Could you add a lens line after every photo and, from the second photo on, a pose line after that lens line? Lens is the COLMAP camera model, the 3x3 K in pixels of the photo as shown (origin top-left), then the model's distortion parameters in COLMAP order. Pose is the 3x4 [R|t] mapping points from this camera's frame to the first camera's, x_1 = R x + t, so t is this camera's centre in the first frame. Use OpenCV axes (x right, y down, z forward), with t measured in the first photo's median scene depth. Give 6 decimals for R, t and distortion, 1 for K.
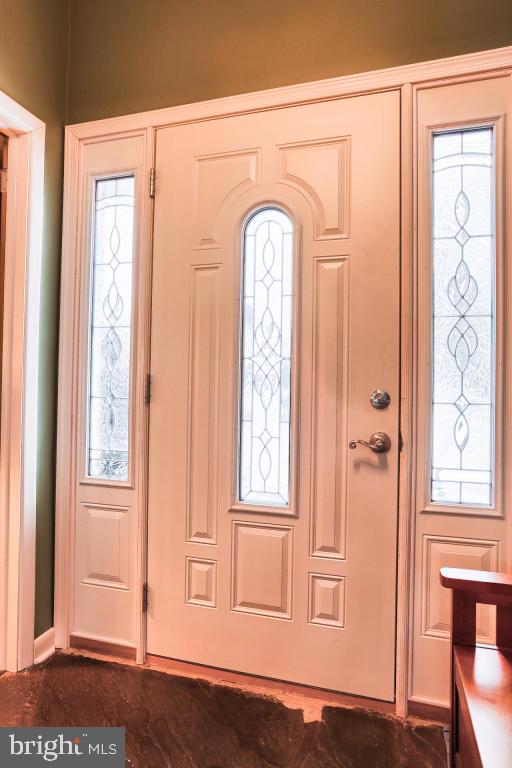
lens RADIAL K [[496.0, 0, 255.9], [0, 496.0, 385.1], [0, 0, 1]] dist [-0.000983, -0.000160]
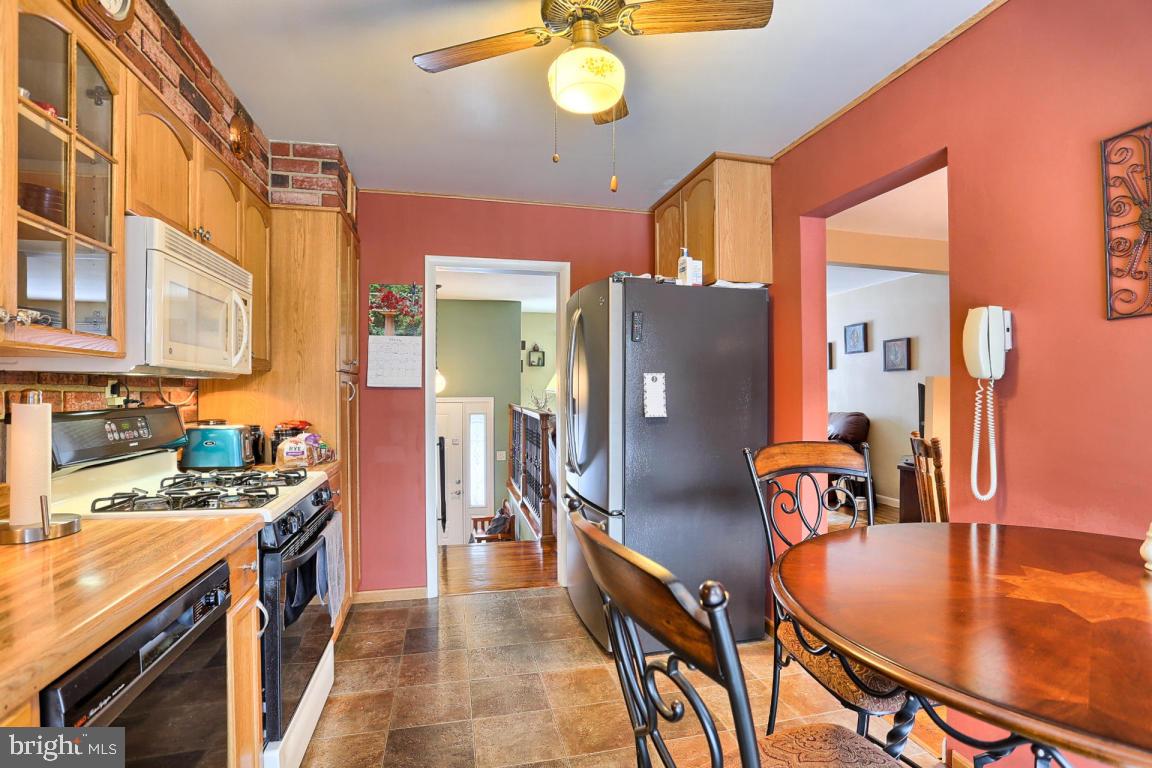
lens RADIAL K [[568.0, 0, 582.4], [0, 568.0, 392.0], [0, 0, 1]] dist [-0.062394, 0.023268]
pose [[0.859097, -0.008224, 0.511746, -1.249552], [-0.002552, 0.999790, 0.020352, -0.808589], [-0.511806, -0.018790, 0.858896, -3.519377]]
